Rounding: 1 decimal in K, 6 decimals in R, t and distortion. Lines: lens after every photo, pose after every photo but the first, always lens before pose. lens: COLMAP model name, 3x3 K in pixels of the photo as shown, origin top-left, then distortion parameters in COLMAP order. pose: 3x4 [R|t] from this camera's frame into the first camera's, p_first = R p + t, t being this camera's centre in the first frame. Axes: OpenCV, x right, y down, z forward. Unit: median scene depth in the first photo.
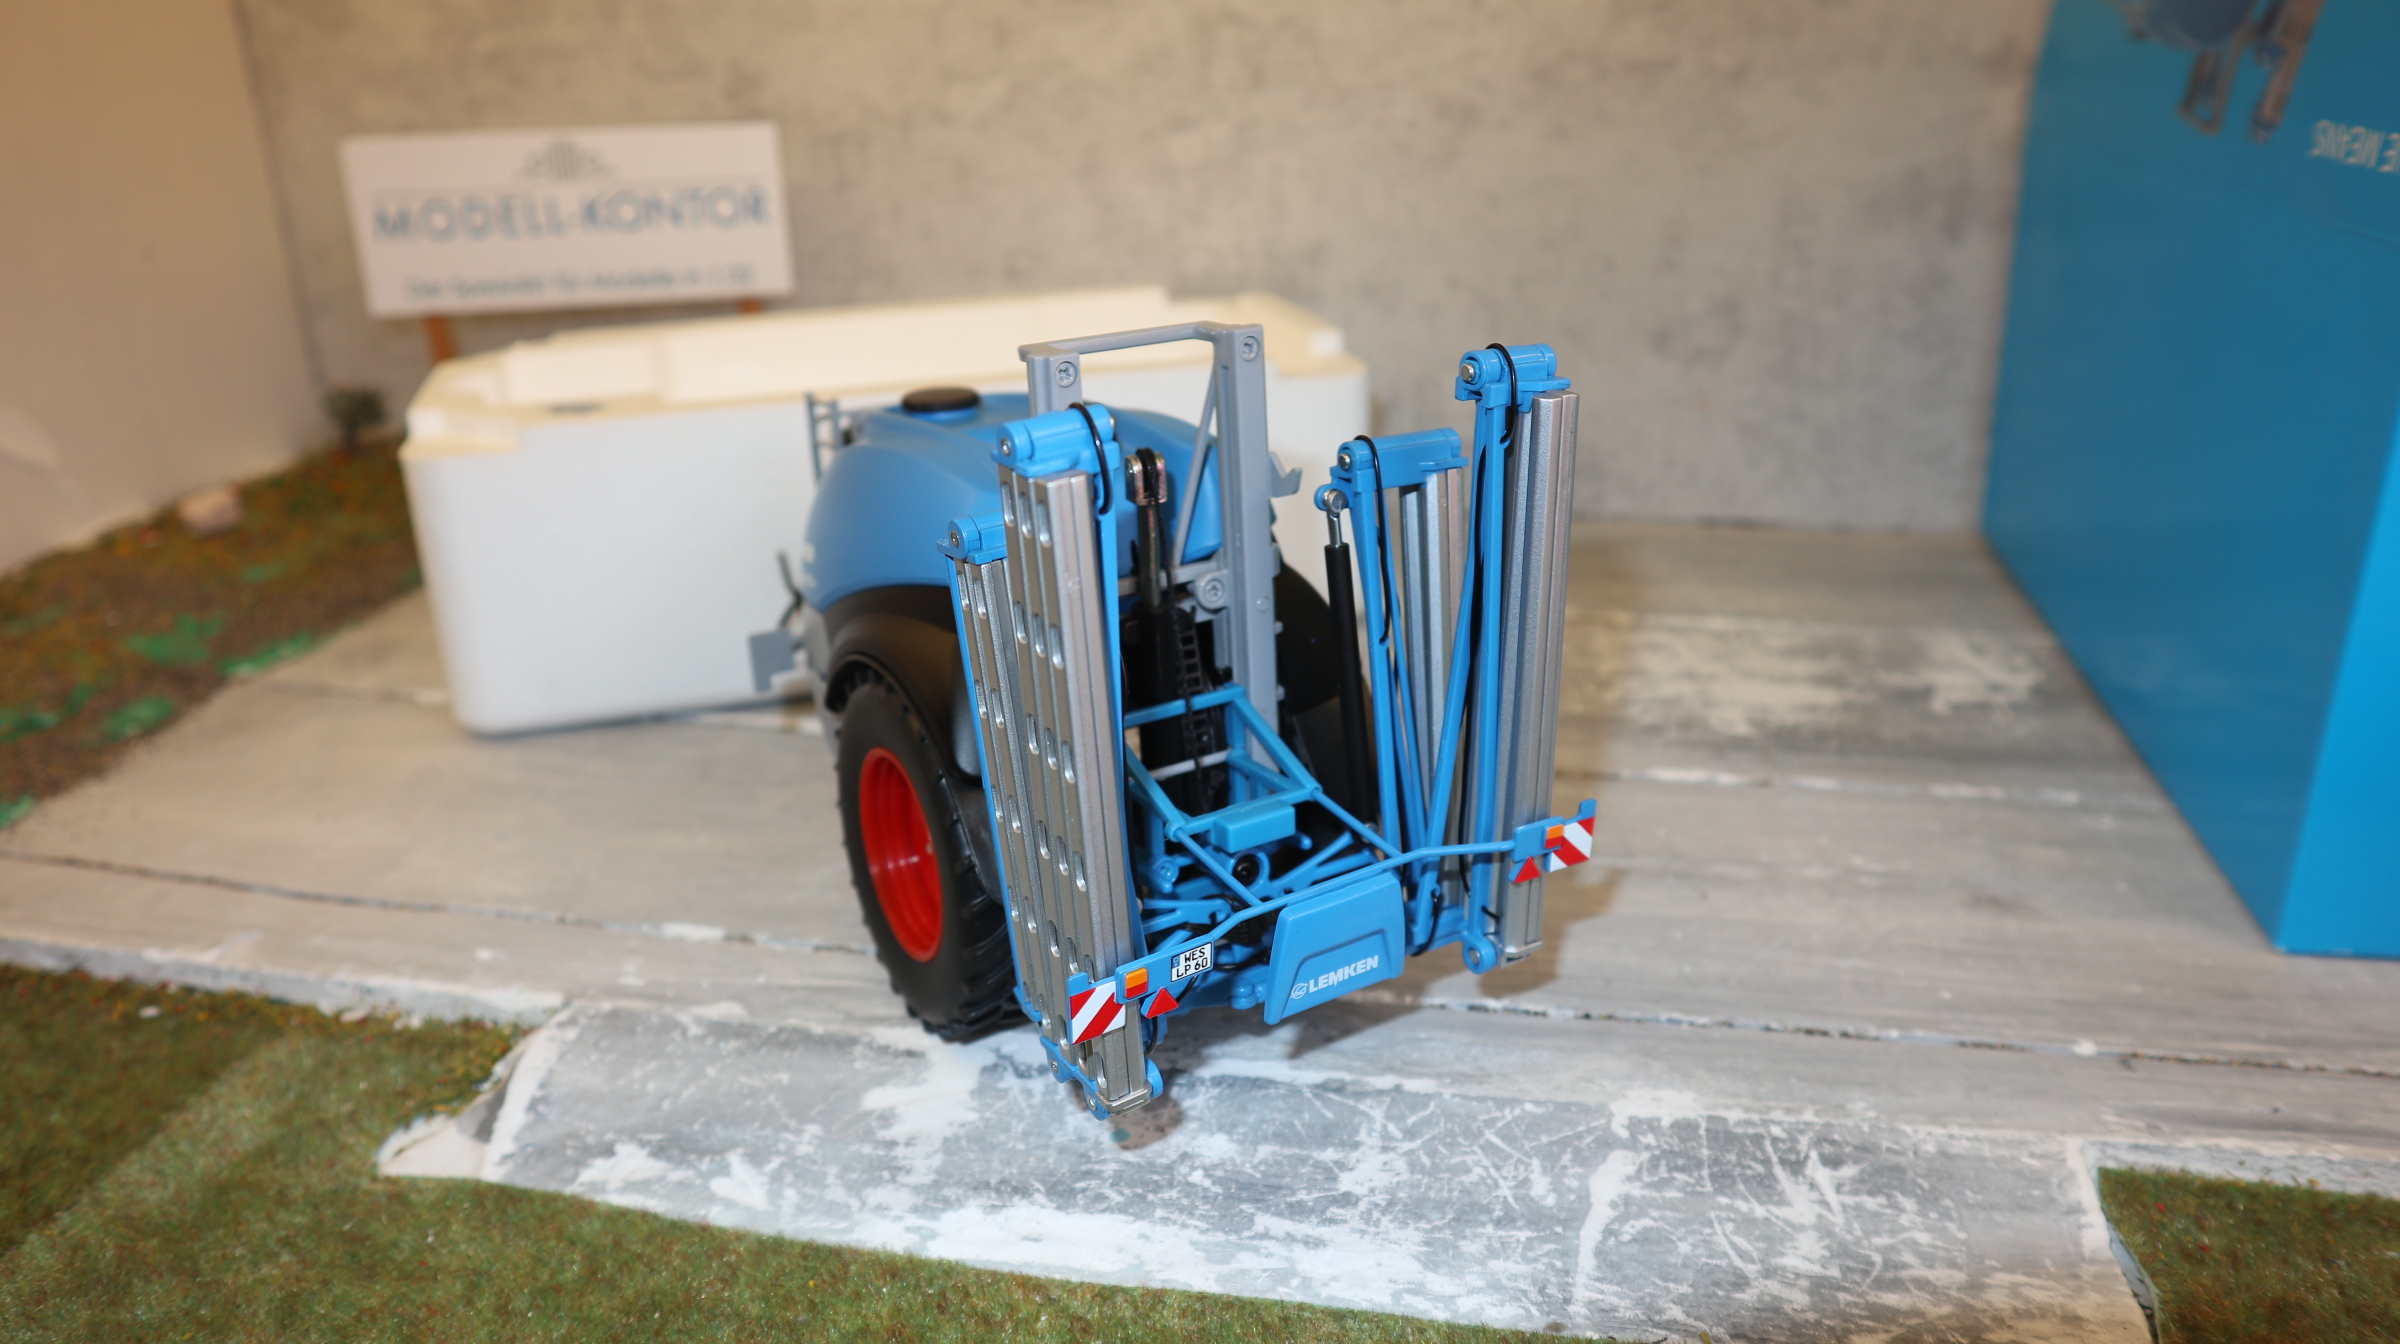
lens RADIAL K [[1670.1, 0, 1210.6], [0, 1670.1, 690.9], [0, 0, 1]] dist [-0.113948, 0.073047]
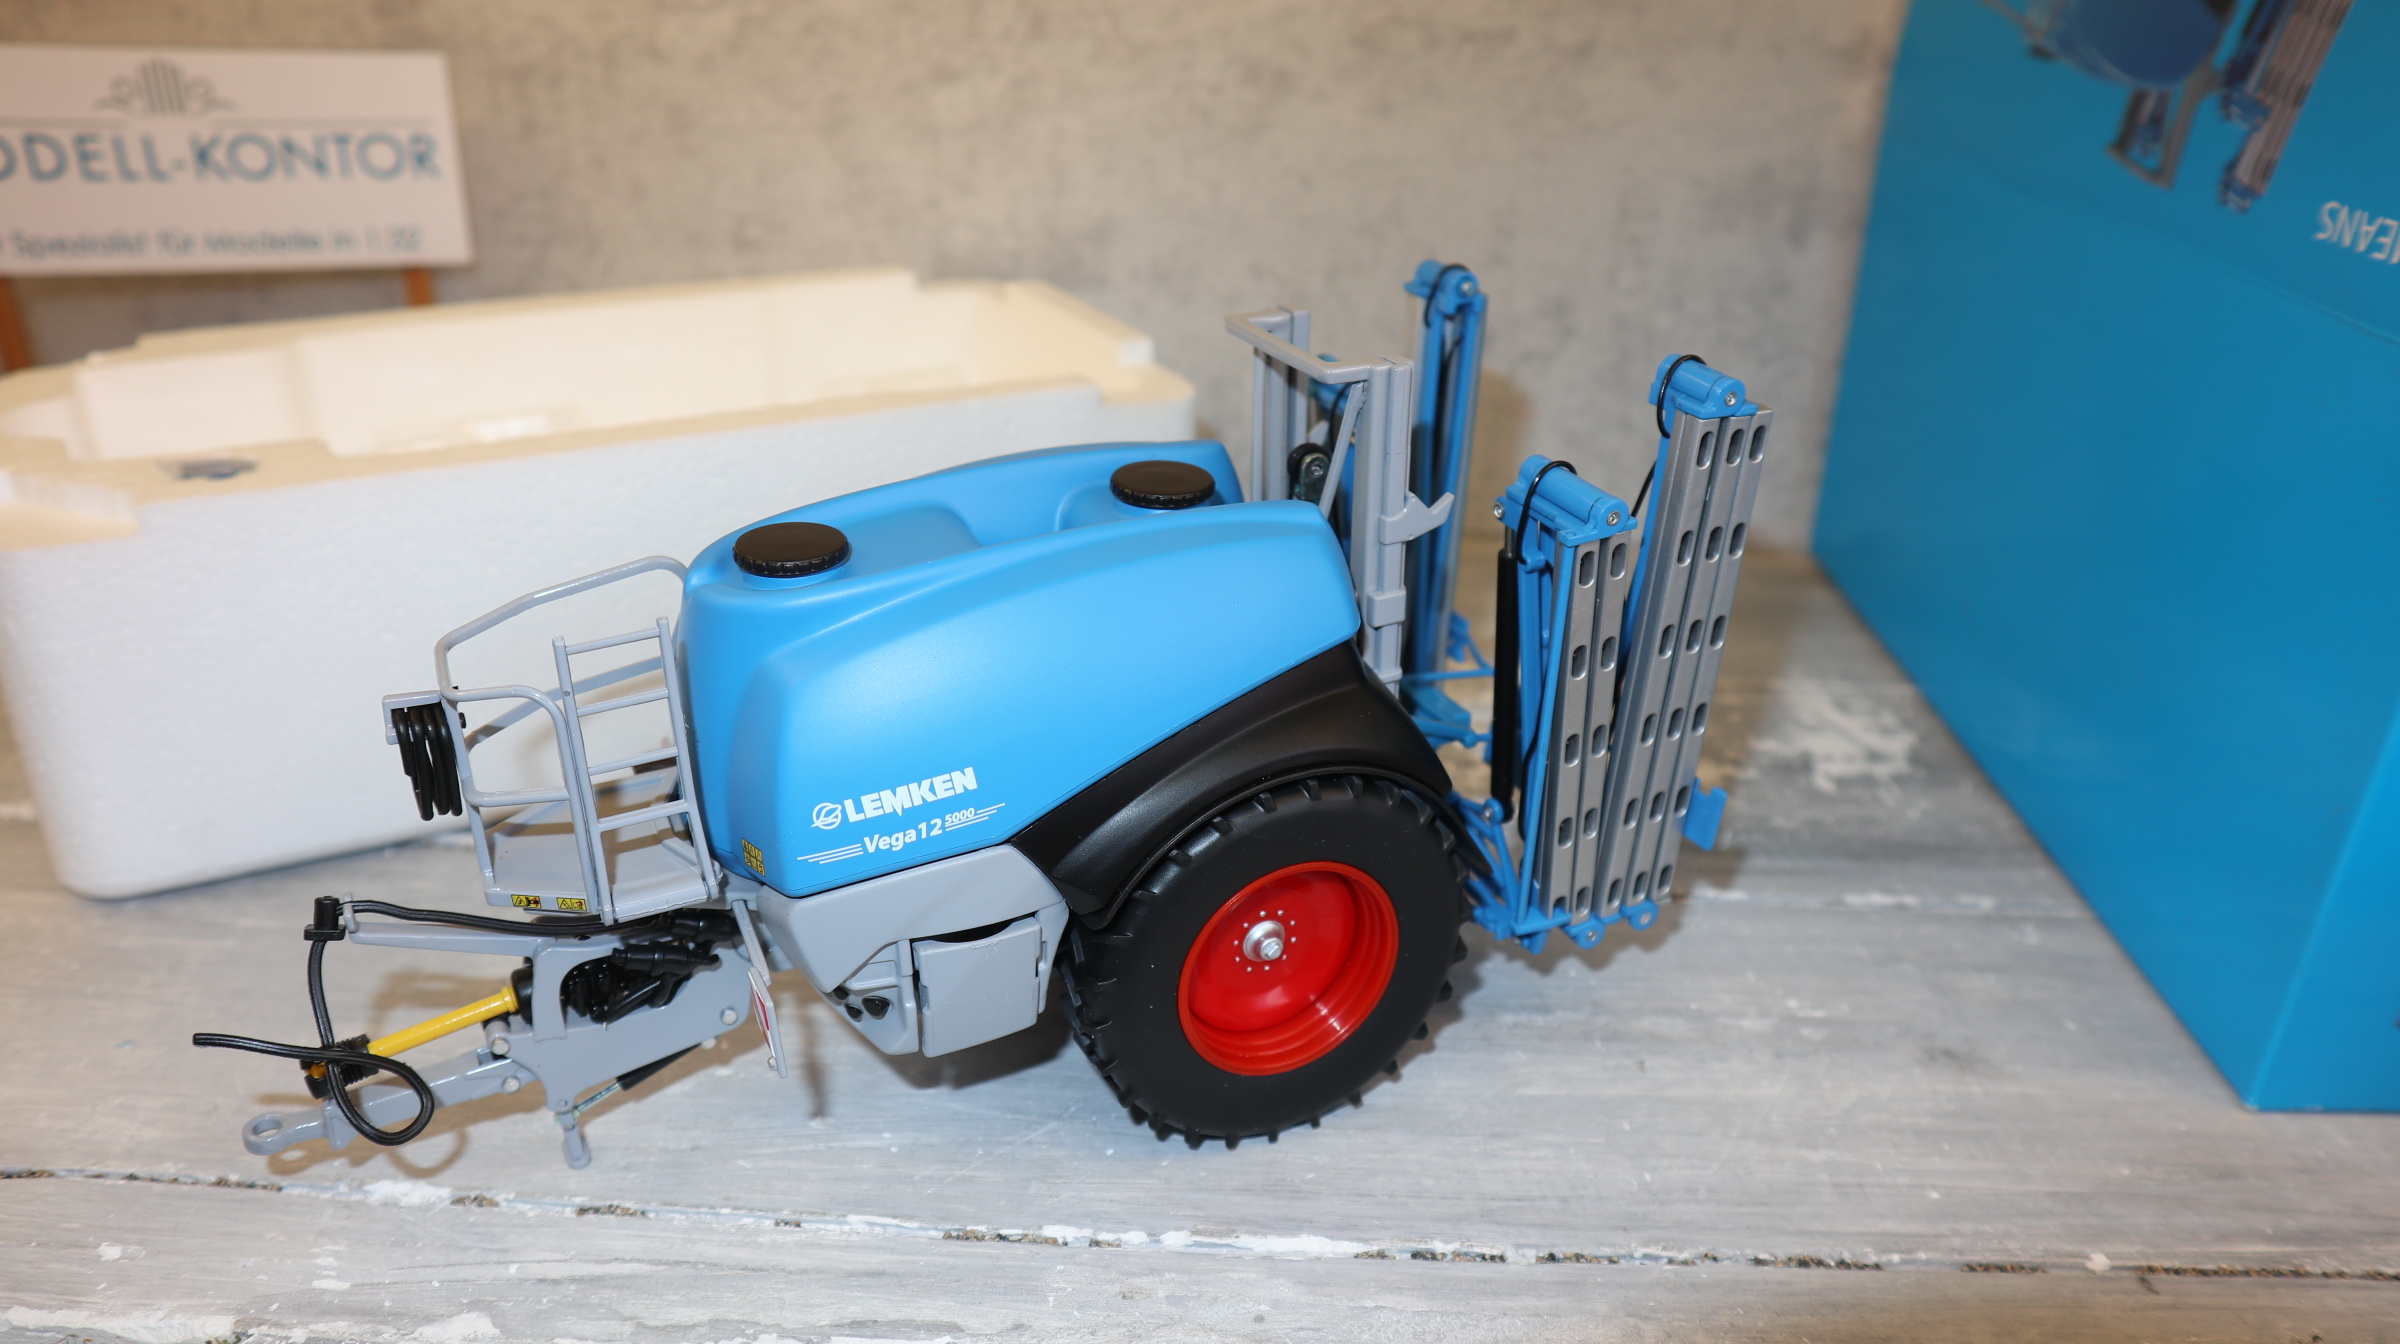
lens RADIAL K [[1670.1, 0, 1204.3], [0, 1670.1, 676.6], [0, 0, 1]] dist [-0.113948, 0.073047]
pose [[0.981451, -0.019866, 0.190681, -0.088605], [0.008895, 0.998264, 0.058221, -0.131958], [-0.191506, -0.055445, 0.979924, 0.202208]]
